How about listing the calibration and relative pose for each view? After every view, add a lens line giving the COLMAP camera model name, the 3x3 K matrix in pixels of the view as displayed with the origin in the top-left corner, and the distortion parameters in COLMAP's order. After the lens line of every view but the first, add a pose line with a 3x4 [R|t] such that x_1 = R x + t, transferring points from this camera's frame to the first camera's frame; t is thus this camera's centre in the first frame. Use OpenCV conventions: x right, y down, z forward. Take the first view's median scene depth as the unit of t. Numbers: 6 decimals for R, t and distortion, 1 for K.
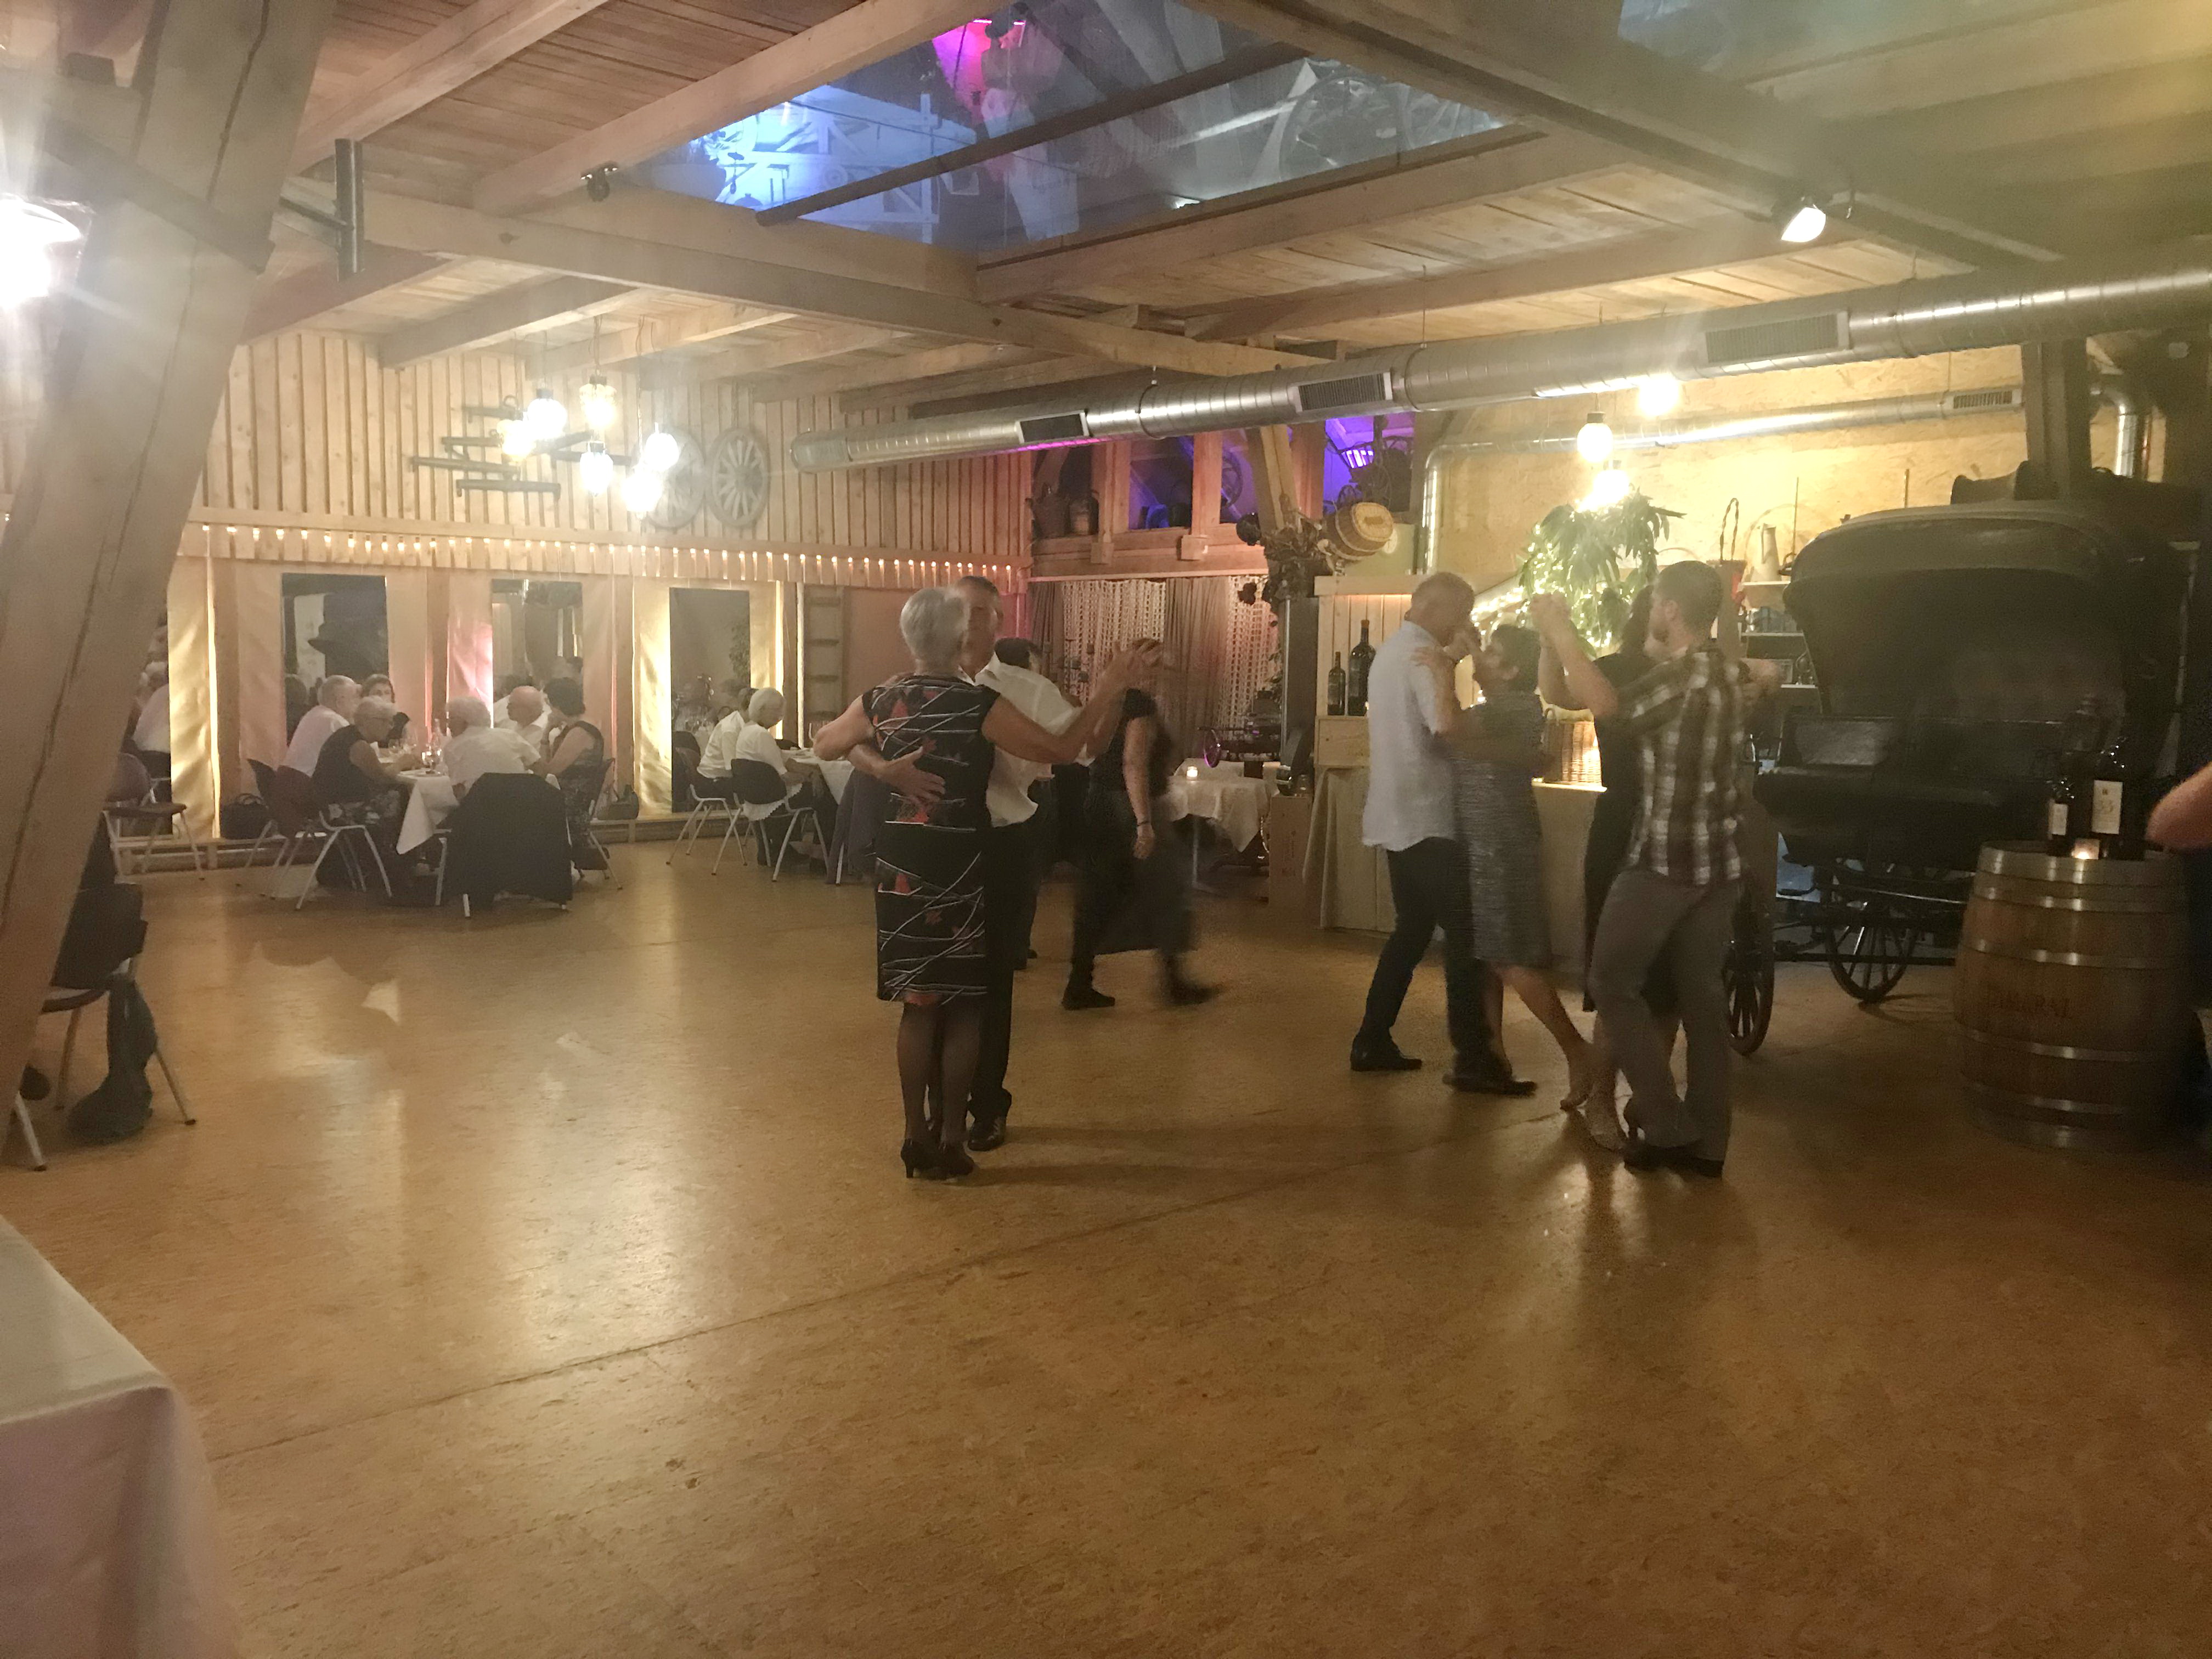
lens RADIAL K [[1819.1, 0, 1084.8], [0, 1819.1, 826.3], [0, 0, 1]] dist [0.038435, -0.035231]
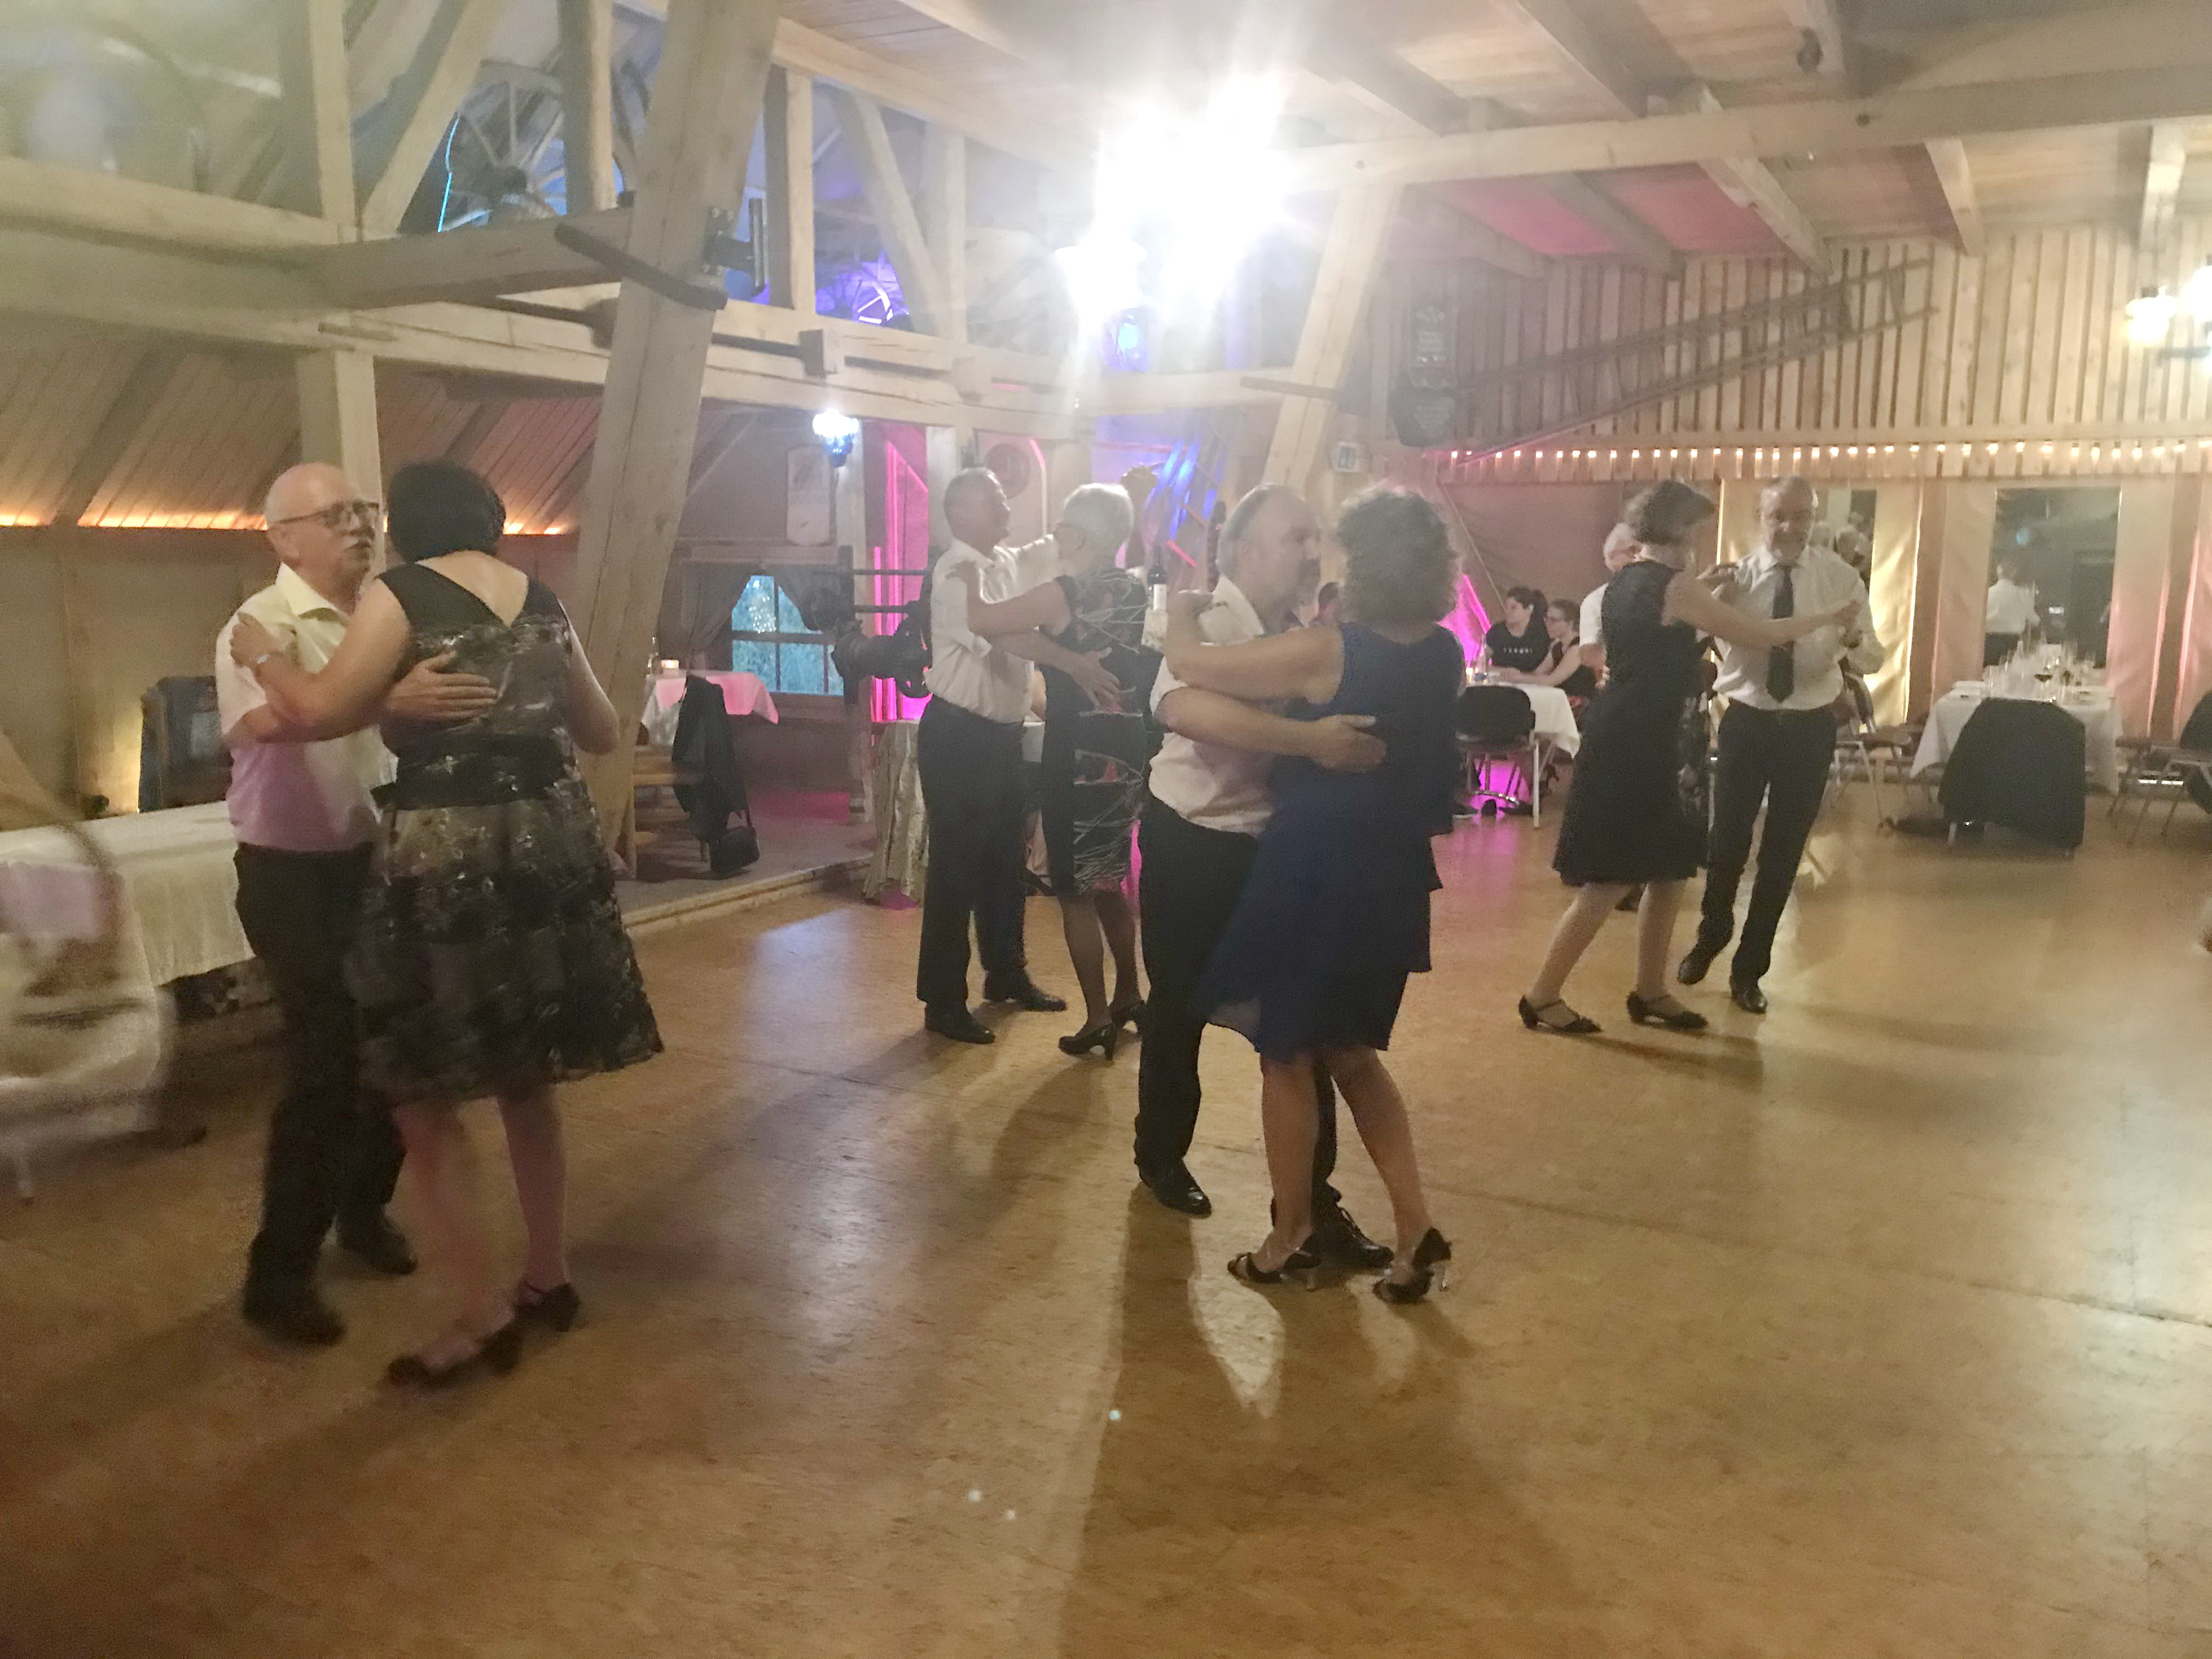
lens RADIAL K [[1819.1, 0, 1092.8], [0, 1819.1, 823.7], [0, 0, 1]] dist [0.038435, -0.035231]
pose [[0.359973, 0.124069, -0.924676, 0.301784], [-0.091916, 0.991013, 0.097188, -0.012178], [0.928424, 0.050008, 0.368142, 0.198017]]
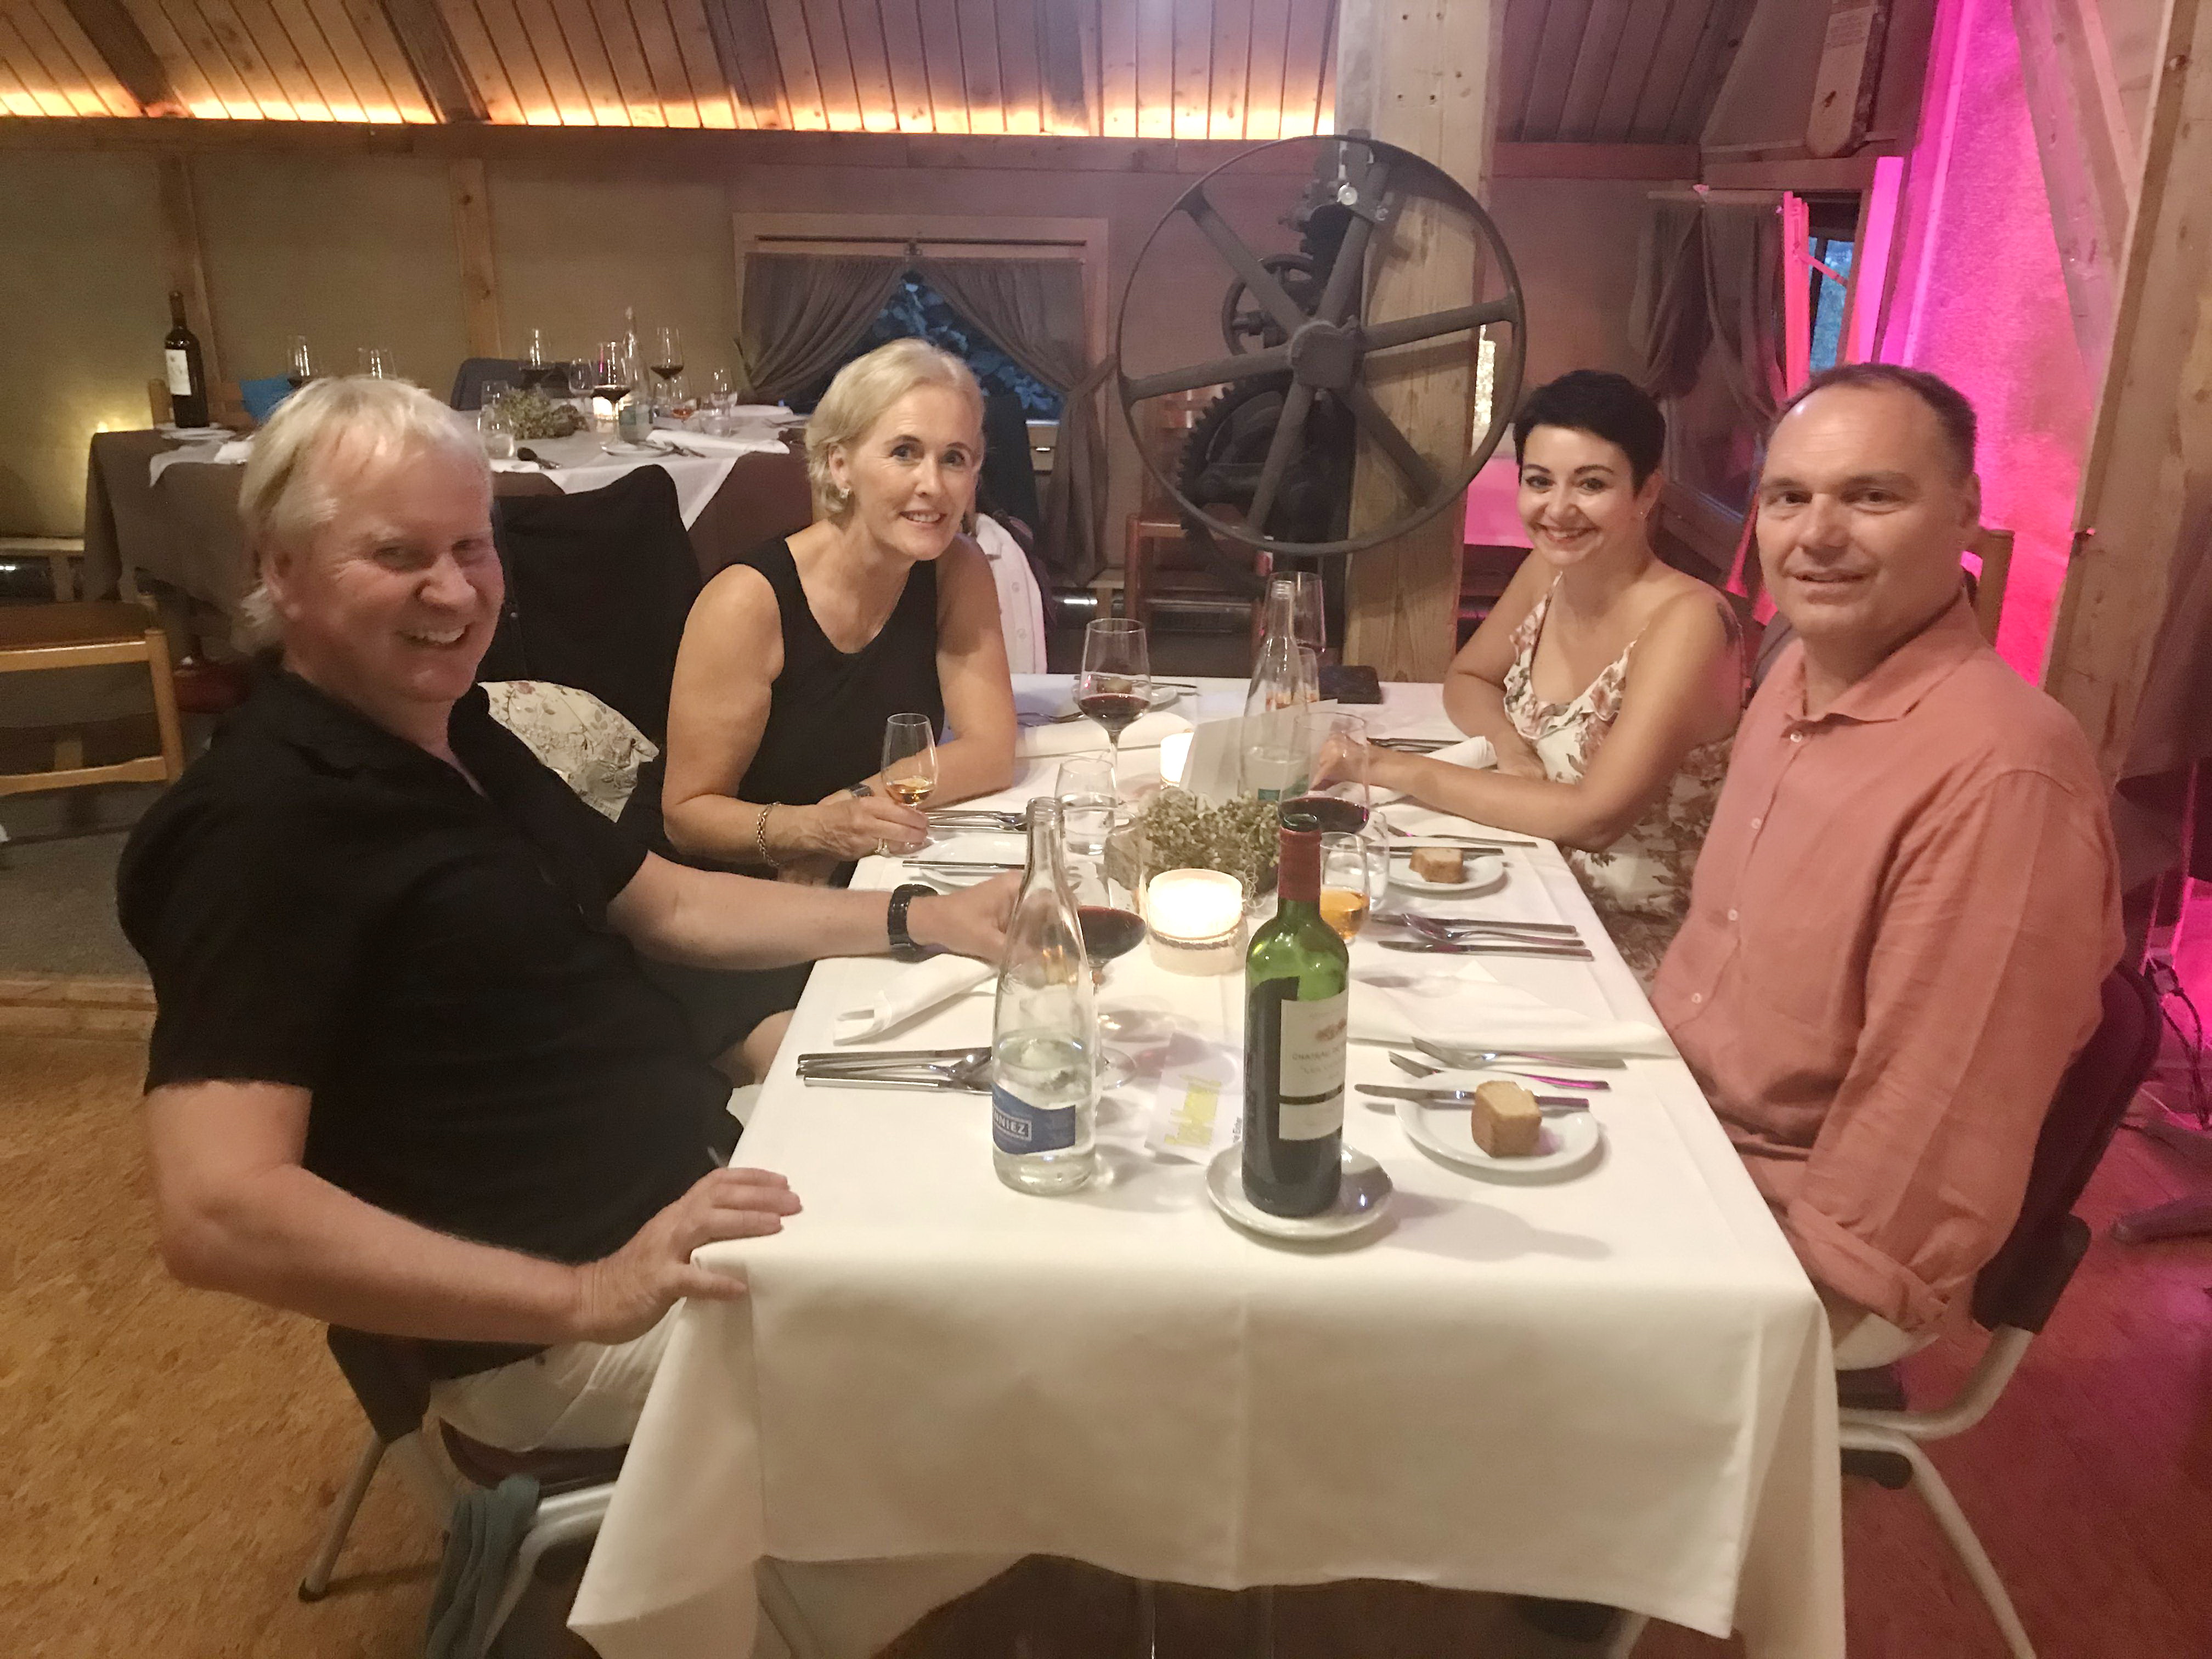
lens RADIAL K [[1819.1, 0, 1106.7], [0, 1819.1, 827.2], [0, 0, 1]] dist [0.038435, -0.035231]
pose [[-0.666184, 0.240660, -0.705891, -0.178738], [-0.098667, 0.909743, 0.403277, -0.059317], [0.739232, 0.338305, -0.582311, 0.528293]]
